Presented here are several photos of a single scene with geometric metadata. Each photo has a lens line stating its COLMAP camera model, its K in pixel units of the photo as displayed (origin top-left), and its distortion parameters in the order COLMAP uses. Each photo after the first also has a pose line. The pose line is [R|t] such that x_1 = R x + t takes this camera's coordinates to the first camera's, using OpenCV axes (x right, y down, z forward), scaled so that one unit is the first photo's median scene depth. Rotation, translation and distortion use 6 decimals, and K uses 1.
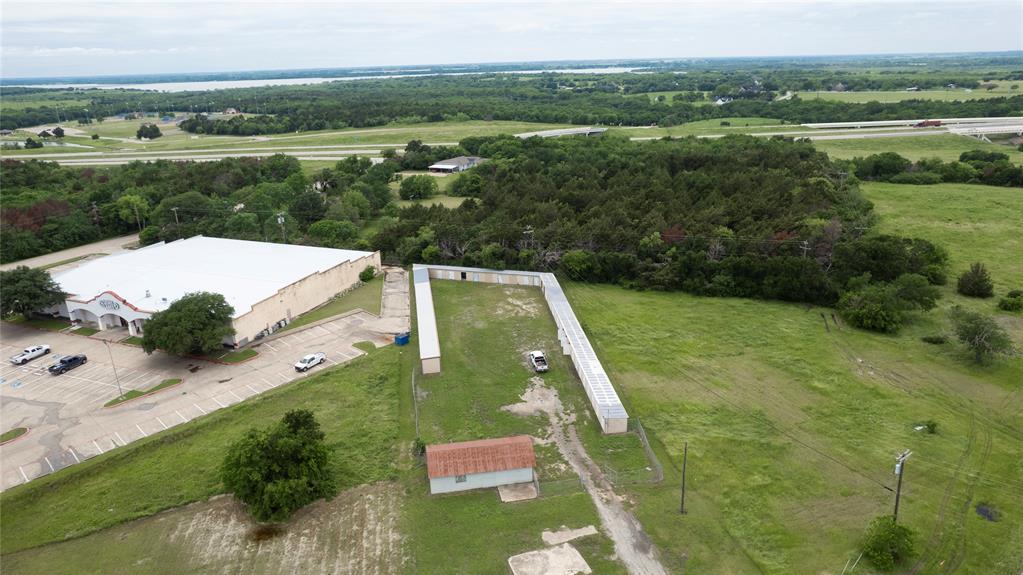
lens RADIAL K [[656.0, 0, 511.5], [0, 656.0, 287.5], [0, 0, 1]] dist [-0.070210, 0.059695]
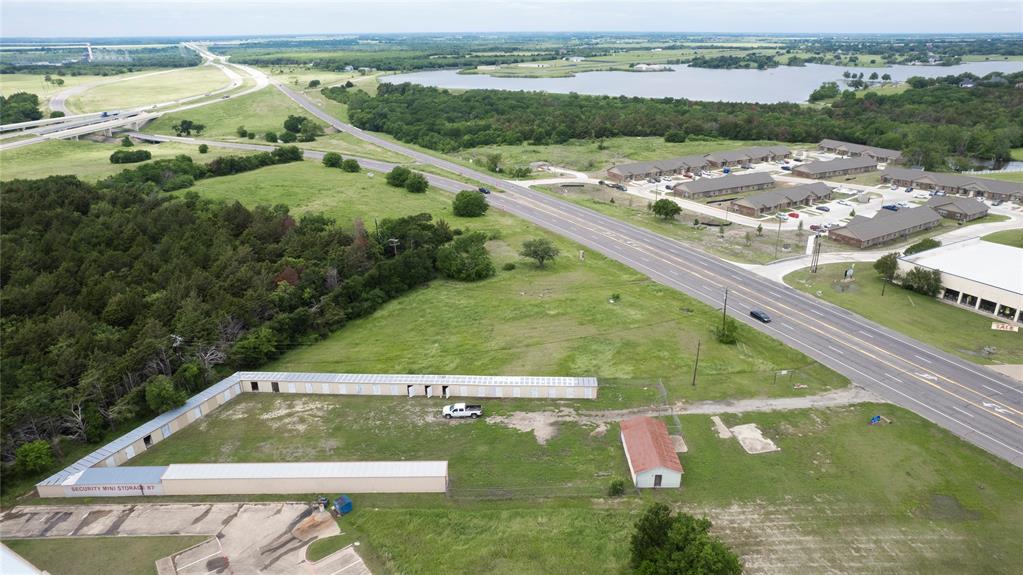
lens RADIAL K [[656.0, 0, 511.5], [0, 656.0, 287.5], [0, 0, 1]] dist [-0.070210, 0.059695]
pose [[0.148704, -0.341039, 0.928213, -0.886045], [0.328208, 0.902463, 0.278997, -0.340845], [-0.932827, 0.263159, 0.246132, 0.700576]]
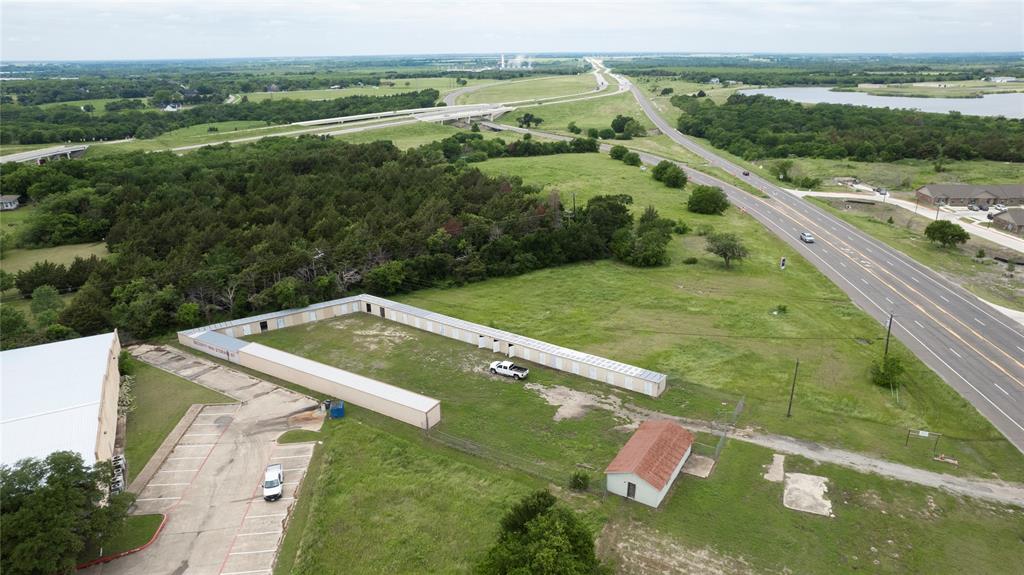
lens RADIAL K [[656.6, 0, 512.0], [0, 656.6, 287.5], [0, 0, 1]] dist [-0.070210, 0.059695]
pose [[0.651307, -0.238844, 0.720245, -0.673536], [0.242512, 0.964910, 0.100679, -0.107737], [-0.719018, 0.109095, 0.686376, 0.364035]]
